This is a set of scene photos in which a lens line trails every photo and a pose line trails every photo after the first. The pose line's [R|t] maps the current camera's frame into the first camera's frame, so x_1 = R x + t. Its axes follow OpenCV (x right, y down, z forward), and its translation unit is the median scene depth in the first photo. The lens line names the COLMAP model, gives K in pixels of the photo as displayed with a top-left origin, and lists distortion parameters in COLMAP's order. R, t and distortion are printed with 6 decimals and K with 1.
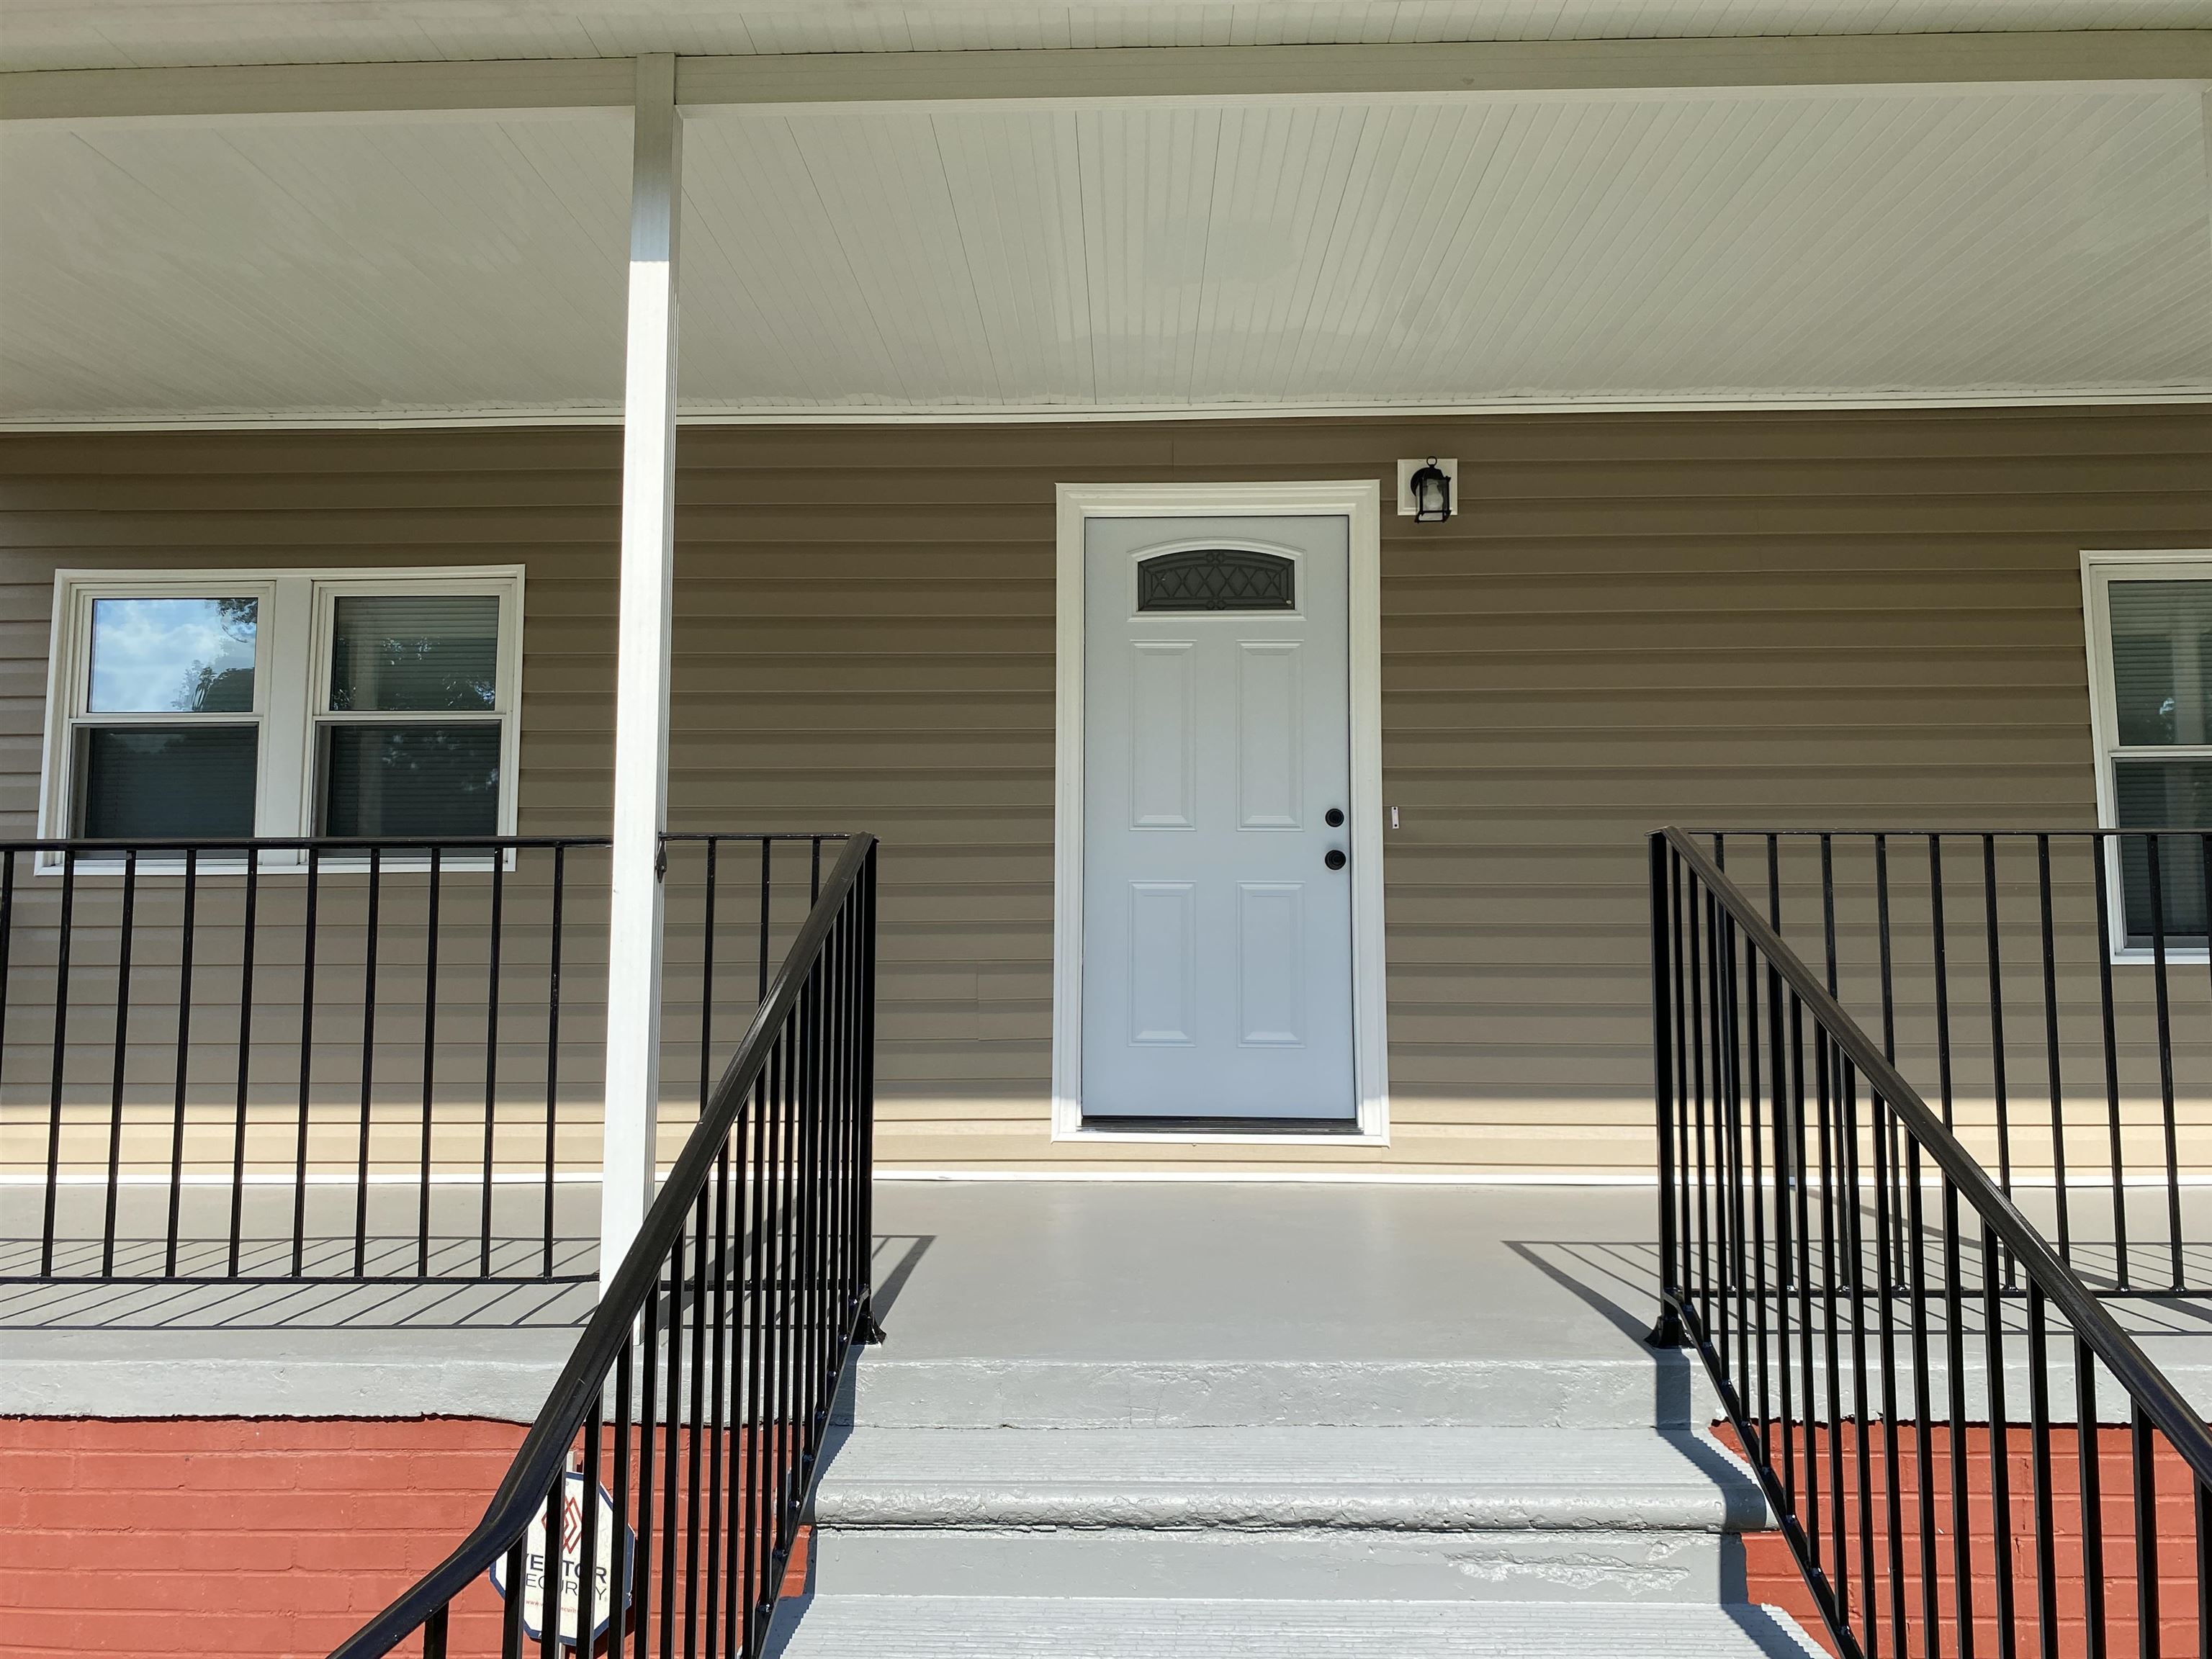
lens RADIAL K [[1662.9, 0, 1103.3], [0, 1662.9, 825.4], [0, 0, 1]] dist [-0.008783, -0.002170]
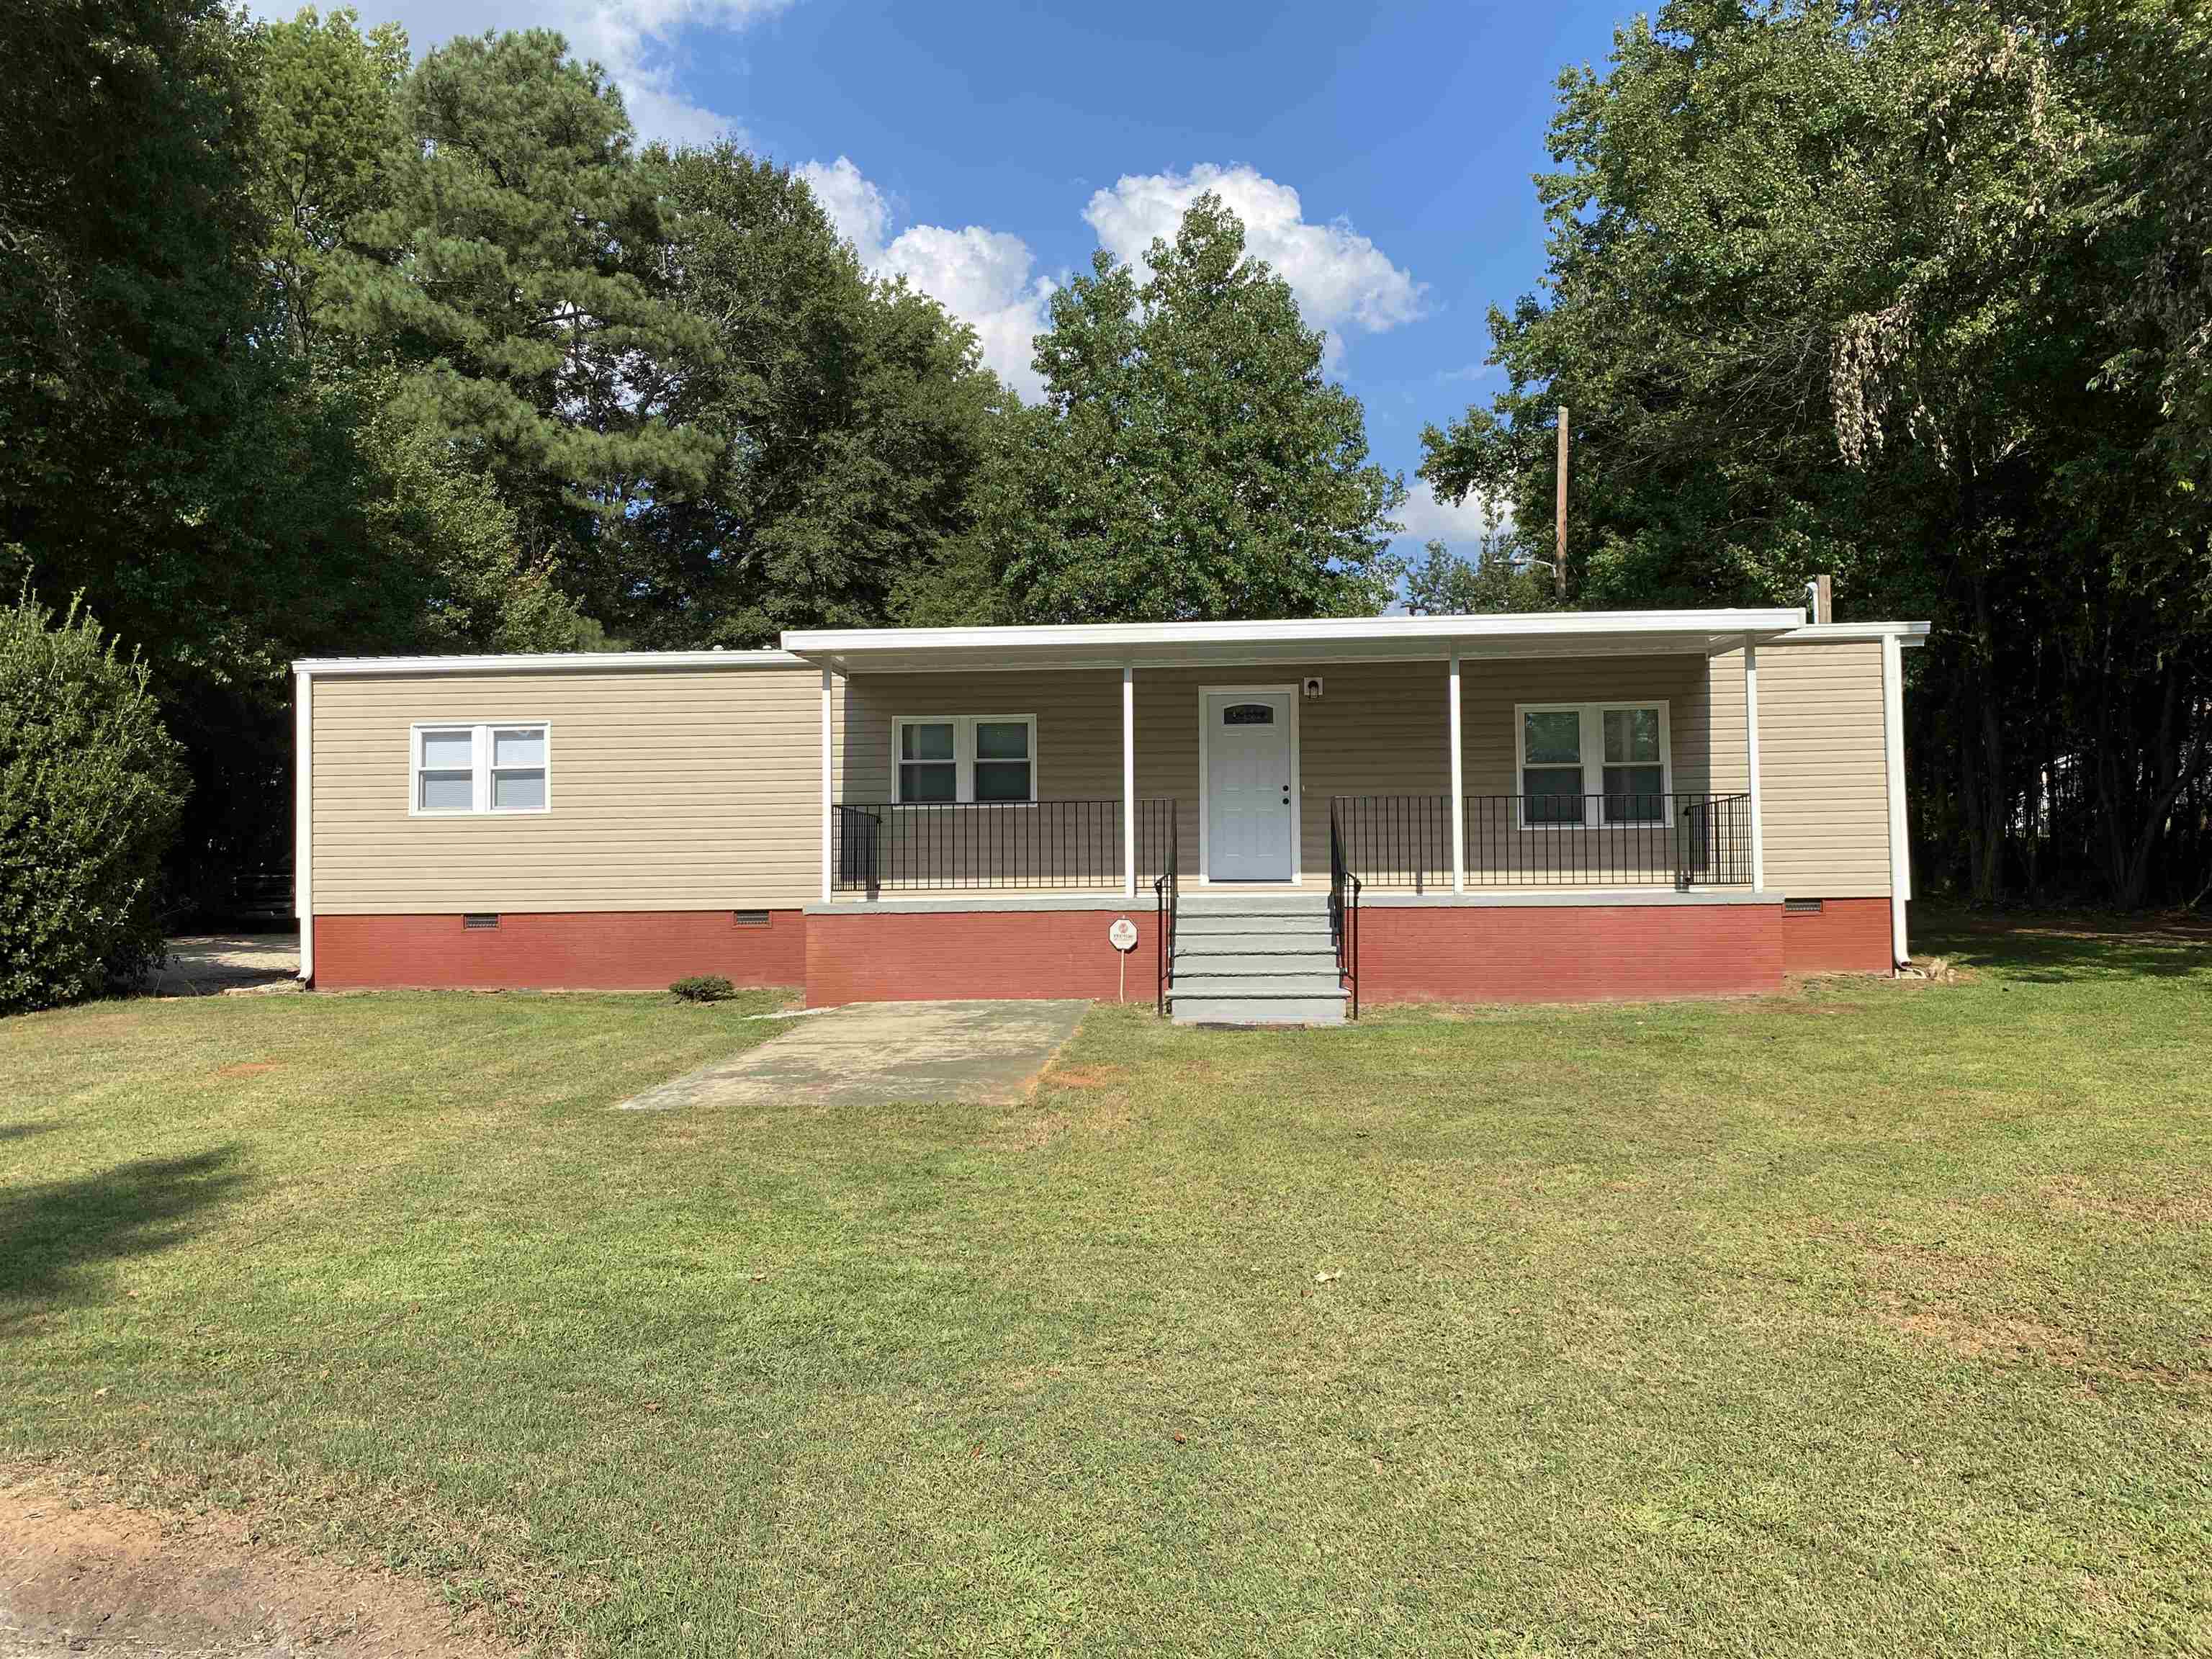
lens RADIAL K [[1662.9, 0, 1105.9], [0, 1662.9, 829.2], [0, 0, 1]] dist [-0.008783, -0.002170]
pose [[0.996702, -0.012772, -0.080133, 0.048569], [0.023507, 0.990636, 0.134487, -0.372298], [0.077665, -0.135928, 0.987670, -2.263331]]
